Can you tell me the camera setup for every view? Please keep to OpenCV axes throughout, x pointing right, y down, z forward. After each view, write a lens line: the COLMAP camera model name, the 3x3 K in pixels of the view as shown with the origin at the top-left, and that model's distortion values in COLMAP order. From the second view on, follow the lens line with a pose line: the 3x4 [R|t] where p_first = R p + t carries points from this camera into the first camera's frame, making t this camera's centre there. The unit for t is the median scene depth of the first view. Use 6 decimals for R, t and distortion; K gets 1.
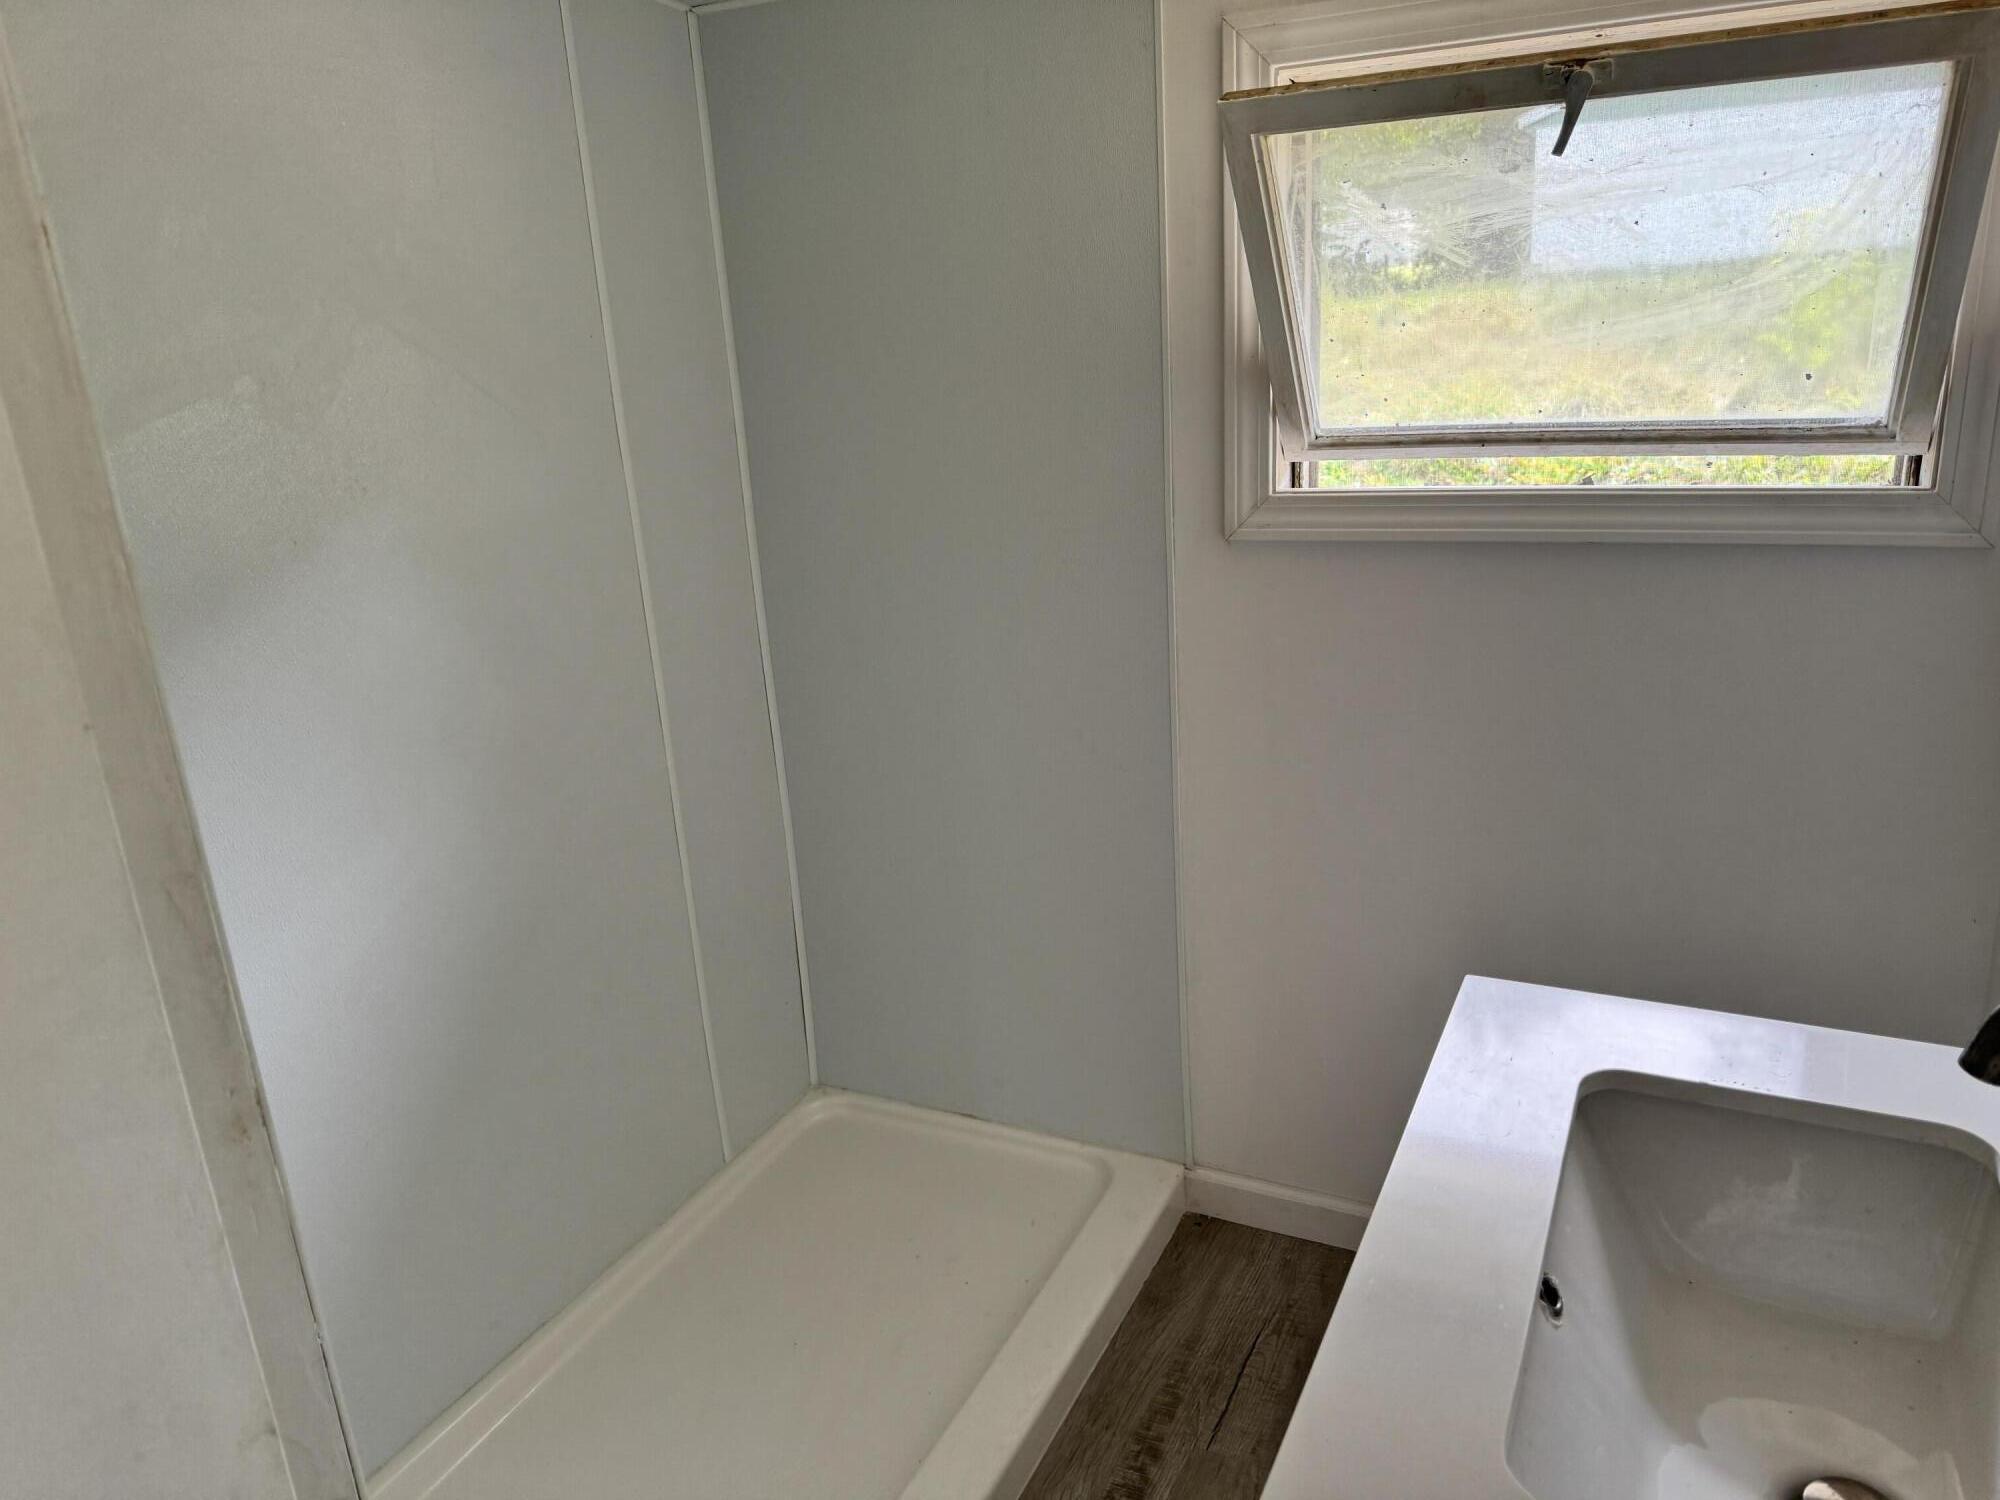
lens RADIAL K [[1393.6, 0, 1031.4], [0, 1393.6, 746.8], [0, 0, 1]] dist [0.058084, -0.069174]
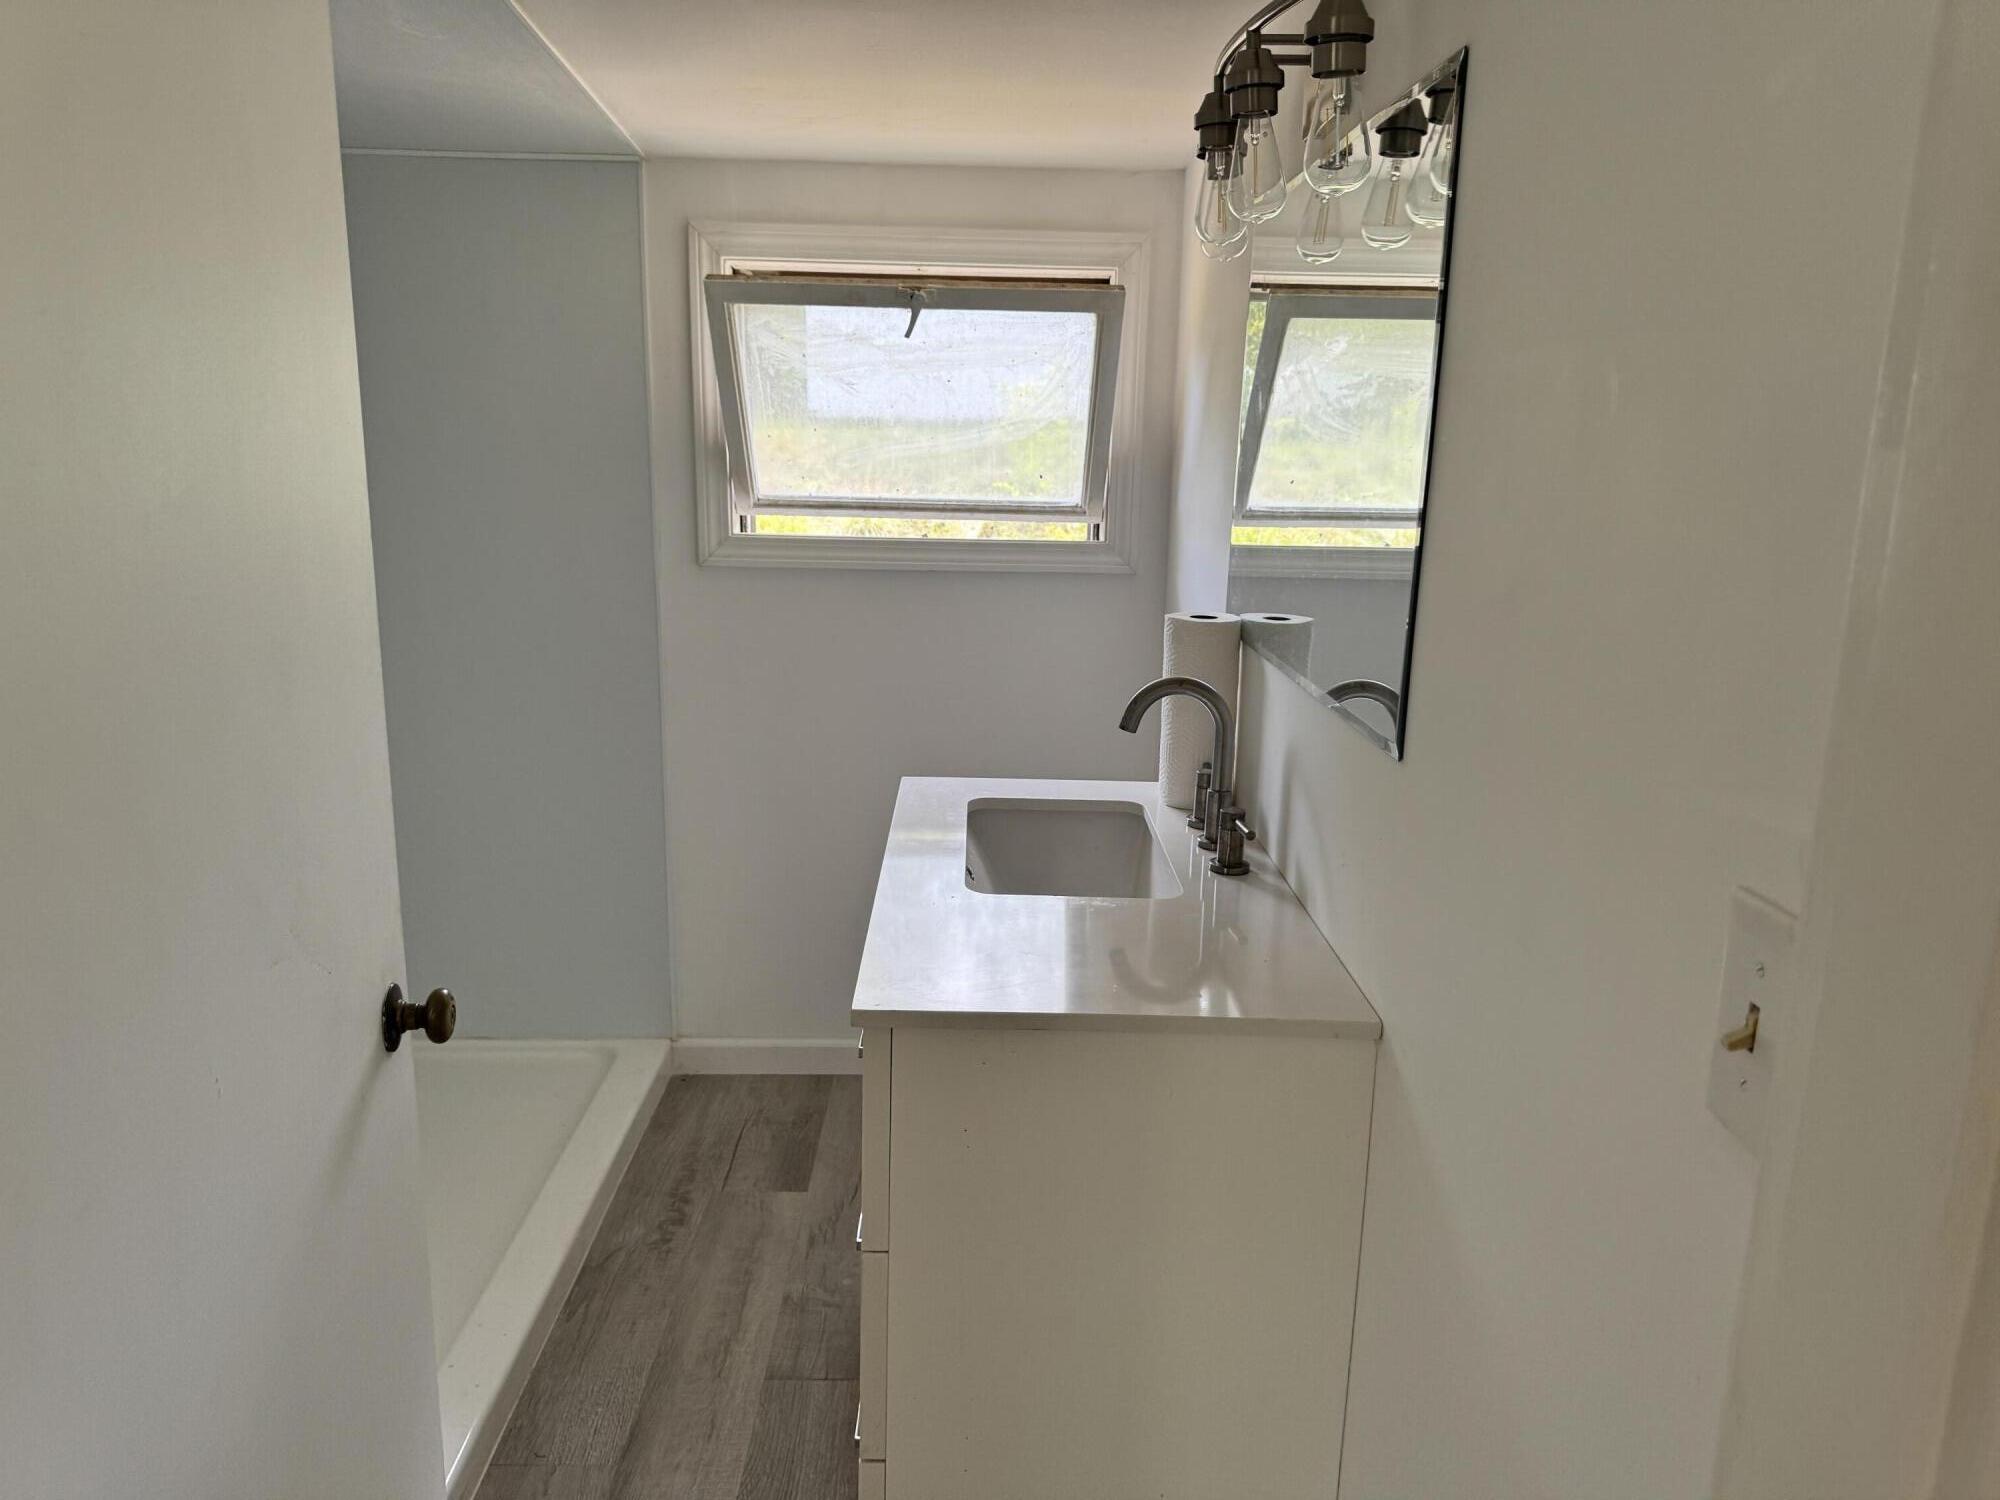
lens RADIAL K [[1408.2, 0, 1000.0], [0, 1408.2, 750.0], [0, 0, 1]] dist [0.114770, -0.177118]
pose [[0.891010, -0.026010, 0.453239, -0.262086], [0.066298, 0.995109, -0.073226, 0.175549], [-0.449118, 0.095294, 0.888376, -0.442832]]
